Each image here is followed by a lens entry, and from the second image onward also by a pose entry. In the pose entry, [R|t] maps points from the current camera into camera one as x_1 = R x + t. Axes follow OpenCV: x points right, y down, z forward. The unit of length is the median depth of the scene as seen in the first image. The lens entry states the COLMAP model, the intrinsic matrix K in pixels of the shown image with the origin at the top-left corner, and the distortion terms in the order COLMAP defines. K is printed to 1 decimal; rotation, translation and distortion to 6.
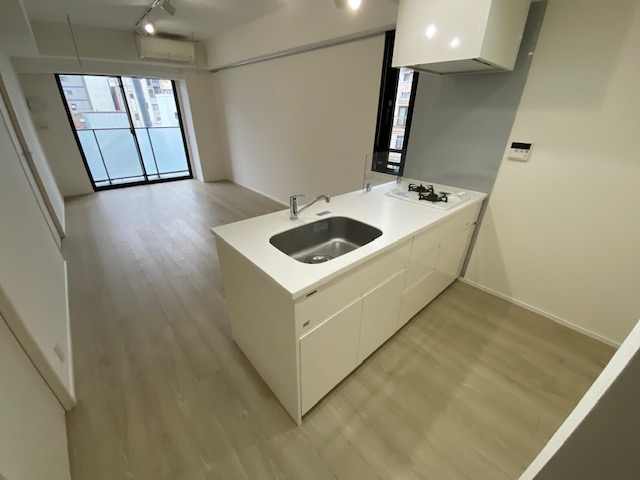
lens RADIAL K [[263.5, 0, 320.0], [0, 263.5, 240.0], [0, 0, 1]] dist [0.000378, -0.000117]
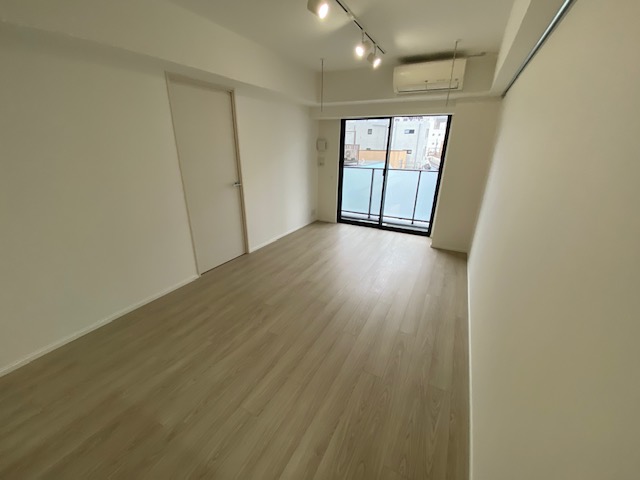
lens RADIAL K [[263.5, 0, 320.0], [0, 263.5, 240.0], [0, 0, 1]] dist [0.000378, -0.000117]
pose [[0.346127, 0.318069, -0.882626, 0.109177], [-0.425875, 0.891533, 0.154270, -0.266215], [0.835959, 0.322491, 0.444041, 0.505306]]
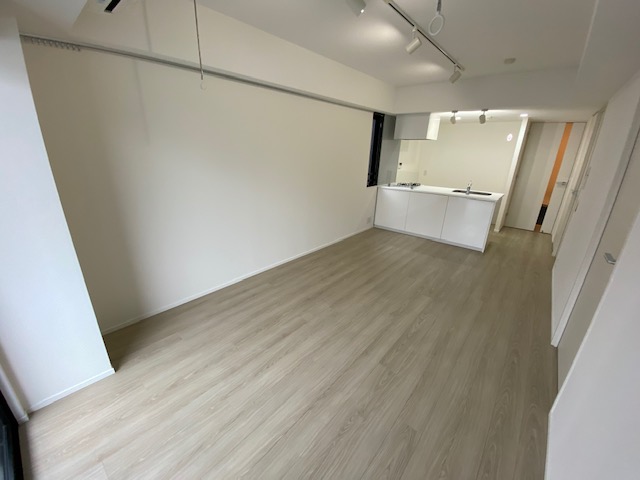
lens RADIAL K [[263.5, 0, 320.0], [0, 263.5, 240.0], [0, 0, 1]] dist [0.000378, -0.000117]
pose [[-0.135315, -0.336899, 0.931767, -0.889599], [0.412983, 0.835652, 0.362121, -0.448790], [-0.900630, 0.433804, 0.026057, 0.862024]]
